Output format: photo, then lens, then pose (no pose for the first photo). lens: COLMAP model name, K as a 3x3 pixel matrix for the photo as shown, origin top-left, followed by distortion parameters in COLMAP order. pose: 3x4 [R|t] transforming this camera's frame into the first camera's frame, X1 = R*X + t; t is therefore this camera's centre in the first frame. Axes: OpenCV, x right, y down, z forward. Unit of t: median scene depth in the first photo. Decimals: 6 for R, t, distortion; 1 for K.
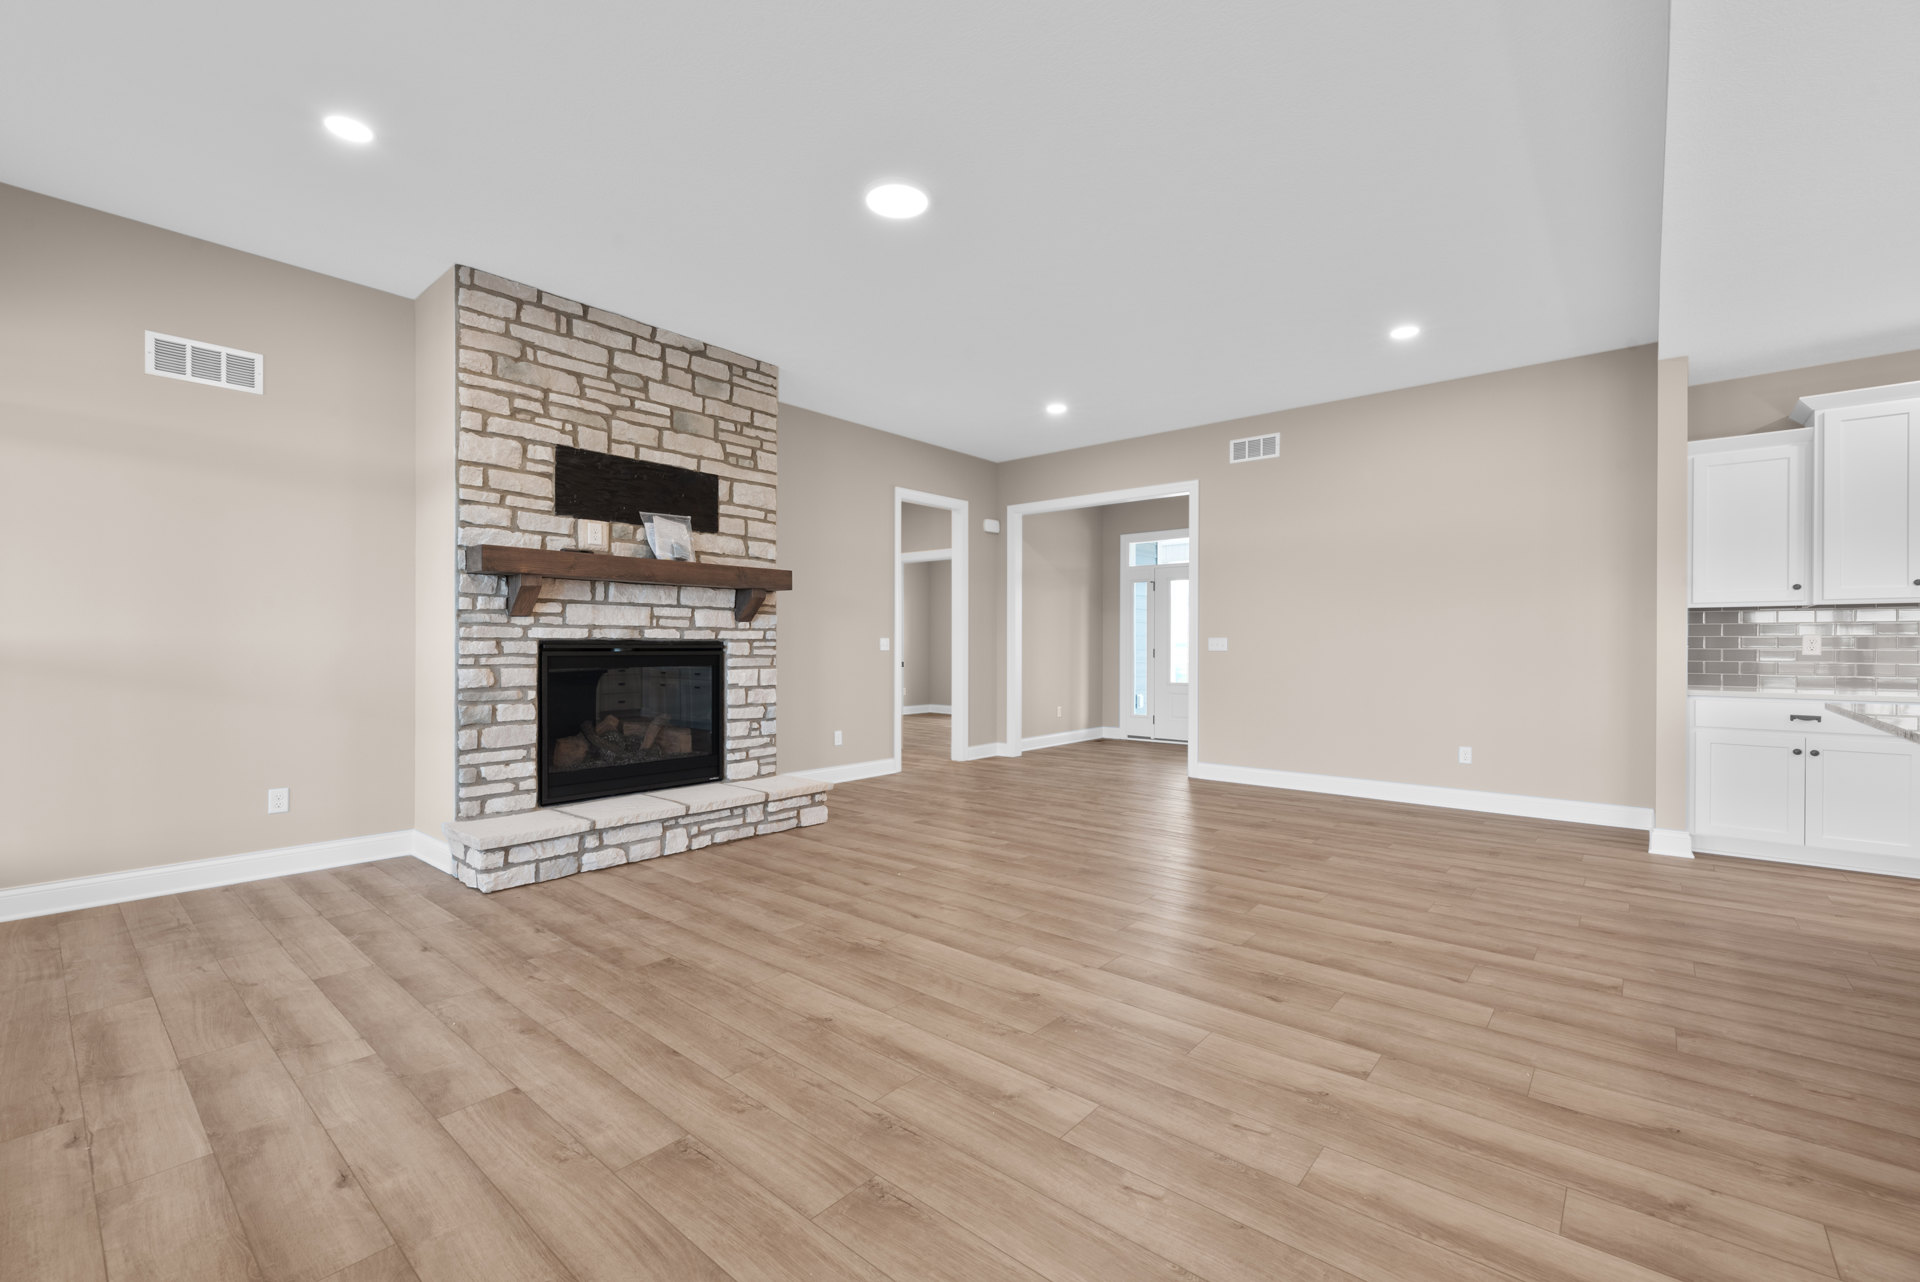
lens RADIAL K [[781.0, 0, 958.2], [0, 781.0, 645.5], [0, 0, 1]] dist [-0.002147, -0.000130]
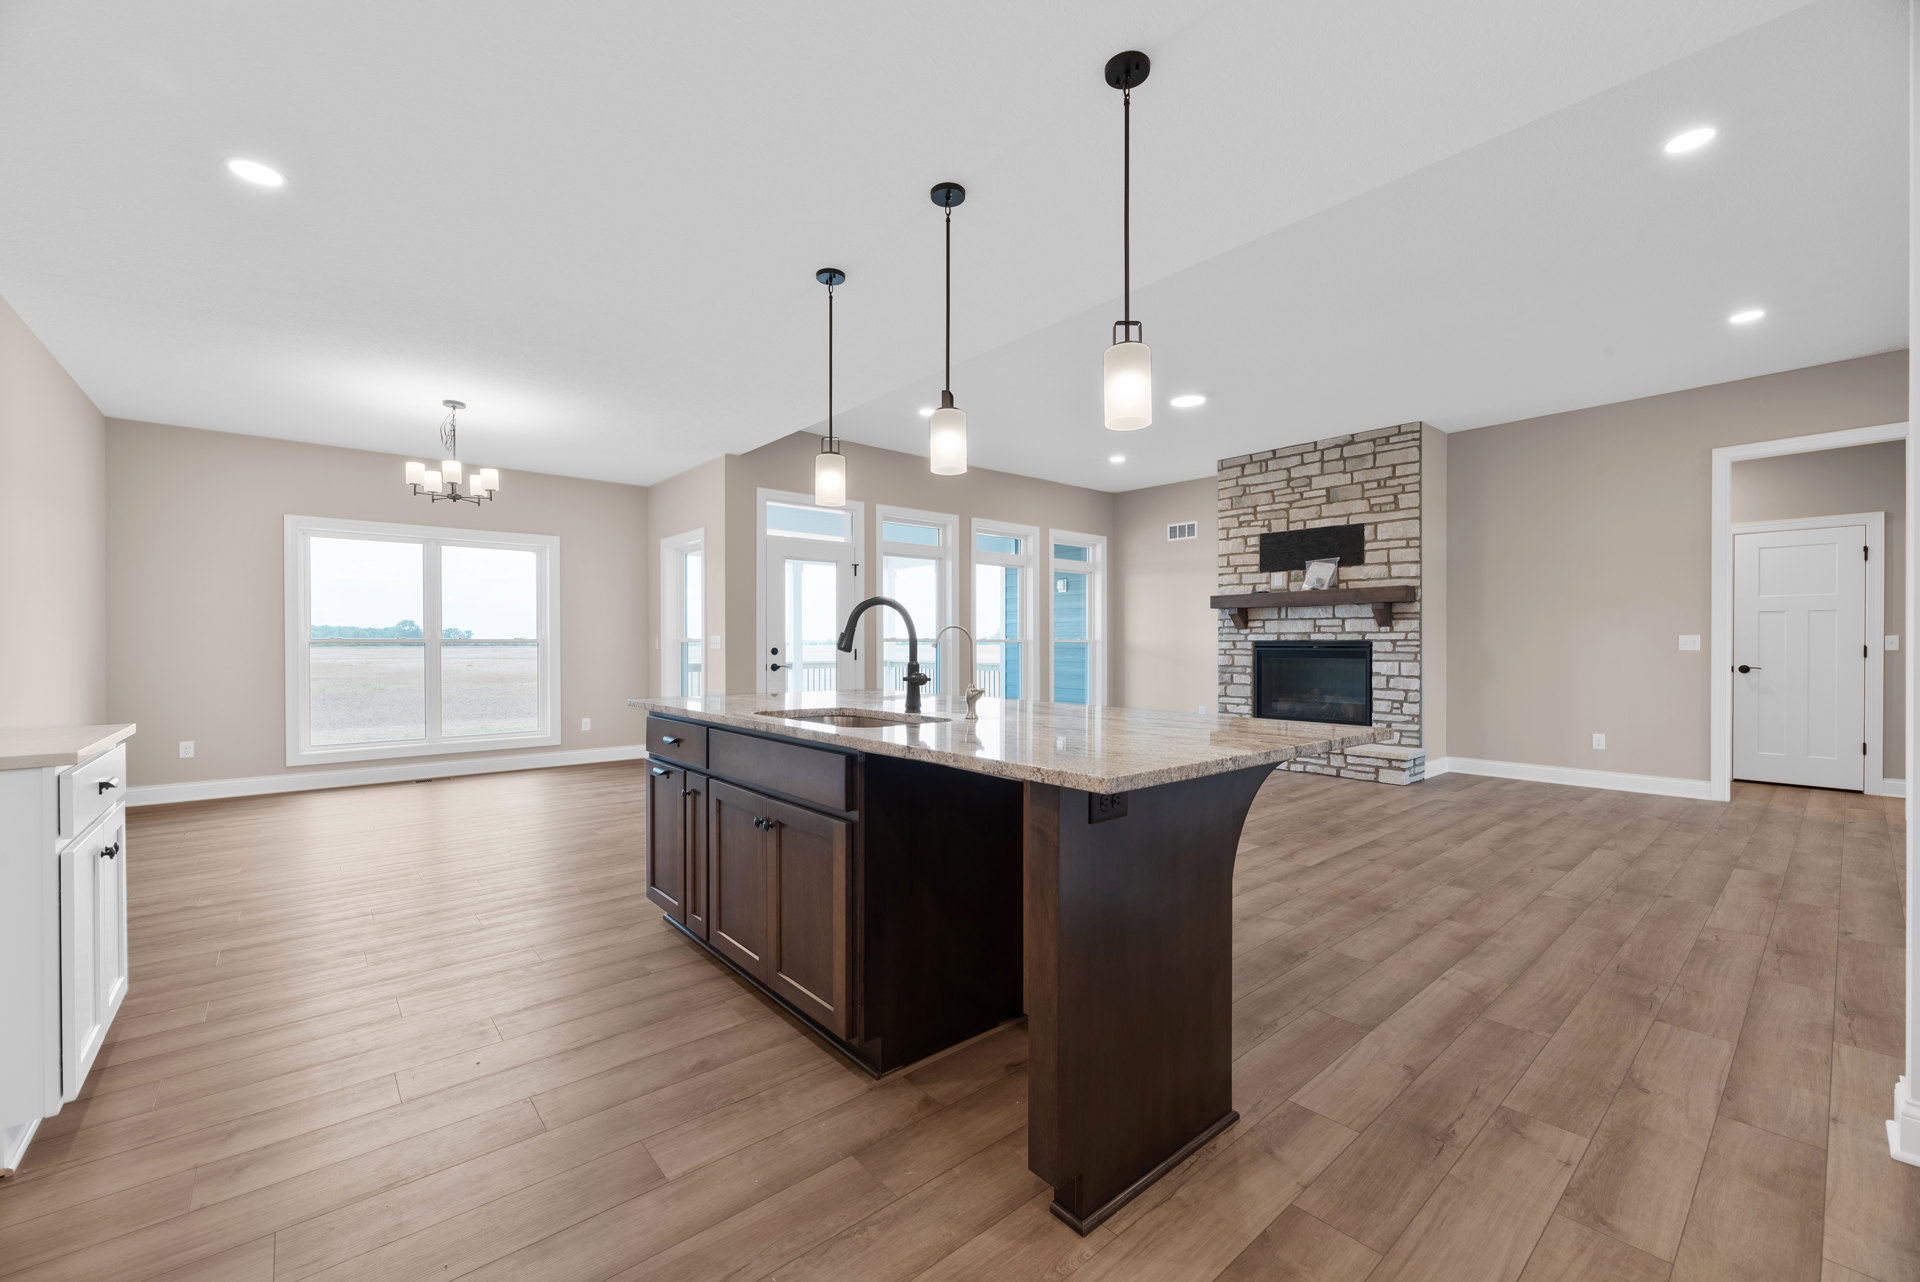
lens RADIAL K [[781.0, 0, 957.6], [0, 781.0, 645.7], [0, 0, 1]] dist [-0.002147, -0.000130]
pose [[-0.140565, 0.000995, -0.990071, 1.264033], [-0.000471, 0.999999, 0.001071, 0.001410], [0.990071, 0.000617, -0.140565, 0.505129]]
